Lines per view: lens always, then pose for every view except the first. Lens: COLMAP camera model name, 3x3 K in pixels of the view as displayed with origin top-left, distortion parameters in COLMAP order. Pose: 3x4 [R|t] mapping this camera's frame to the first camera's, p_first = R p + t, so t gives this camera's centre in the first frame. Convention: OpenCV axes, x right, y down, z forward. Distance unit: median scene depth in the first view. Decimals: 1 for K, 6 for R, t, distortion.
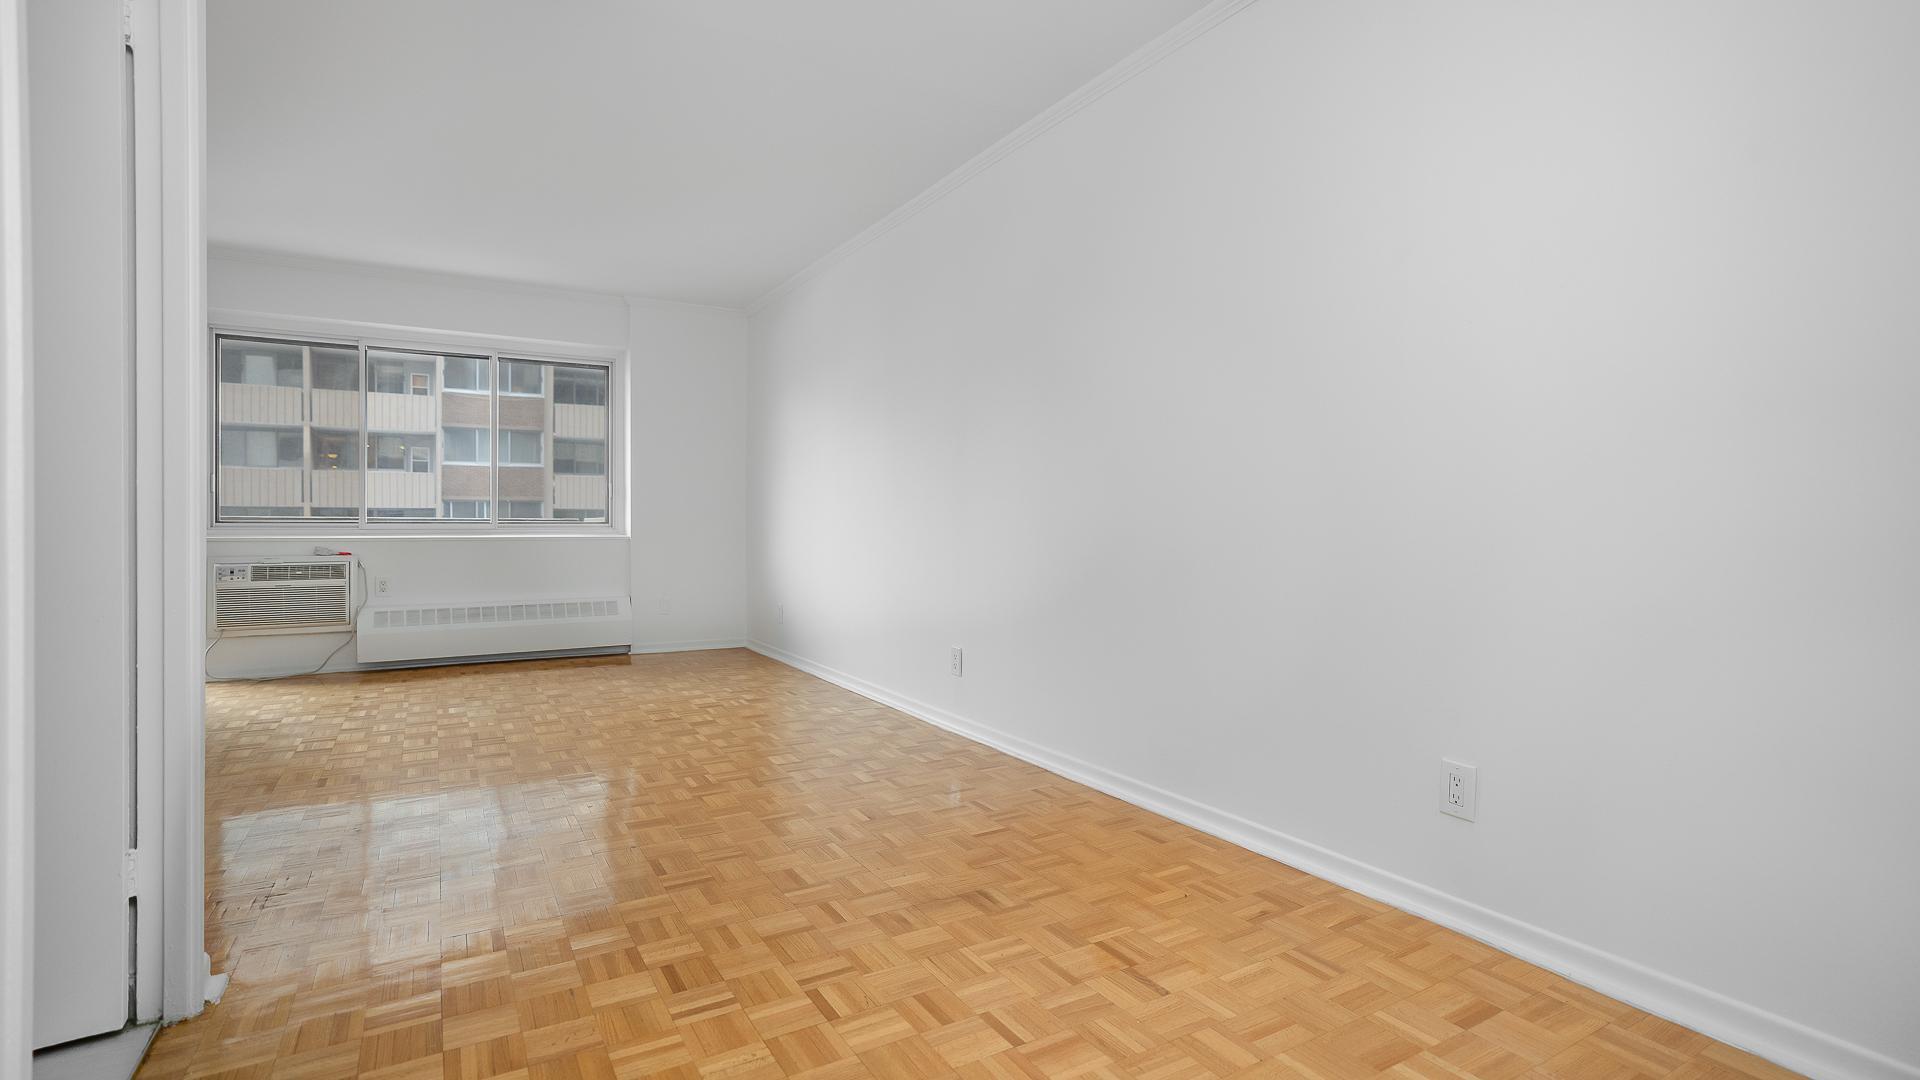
lens RADIAL K [[884.3, 0, 960.0], [0, 884.3, 540.0], [0, 0, 1]] dist [-0.016938, 0.000319]
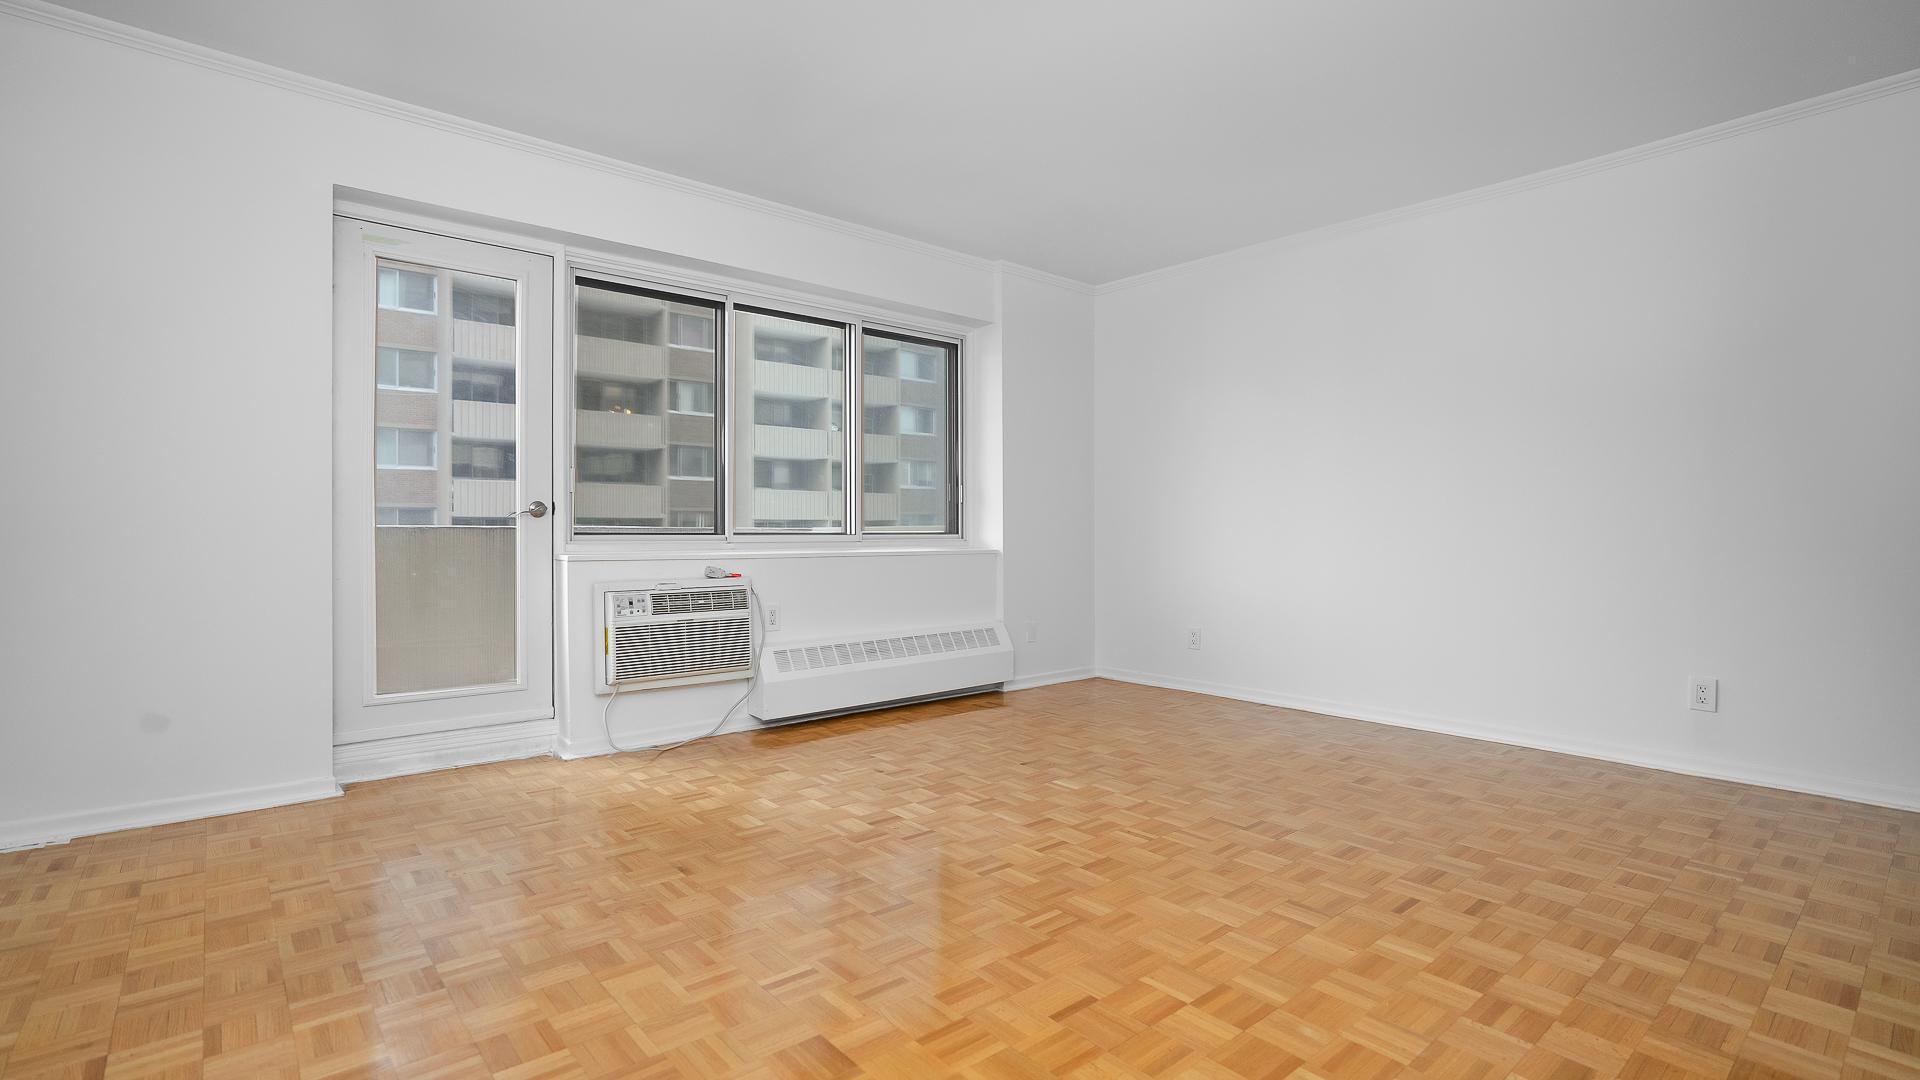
lens RADIAL K [[884.3, 0, 960.0], [0, 884.3, 540.0], [0, 0, 1]] dist [-0.016938, 0.000319]
pose [[0.986720, -0.003386, 0.162396, -0.530640], [0.004925, 0.999947, -0.009075, -0.006112], [-0.162357, 0.009754, 0.986684, 0.177905]]
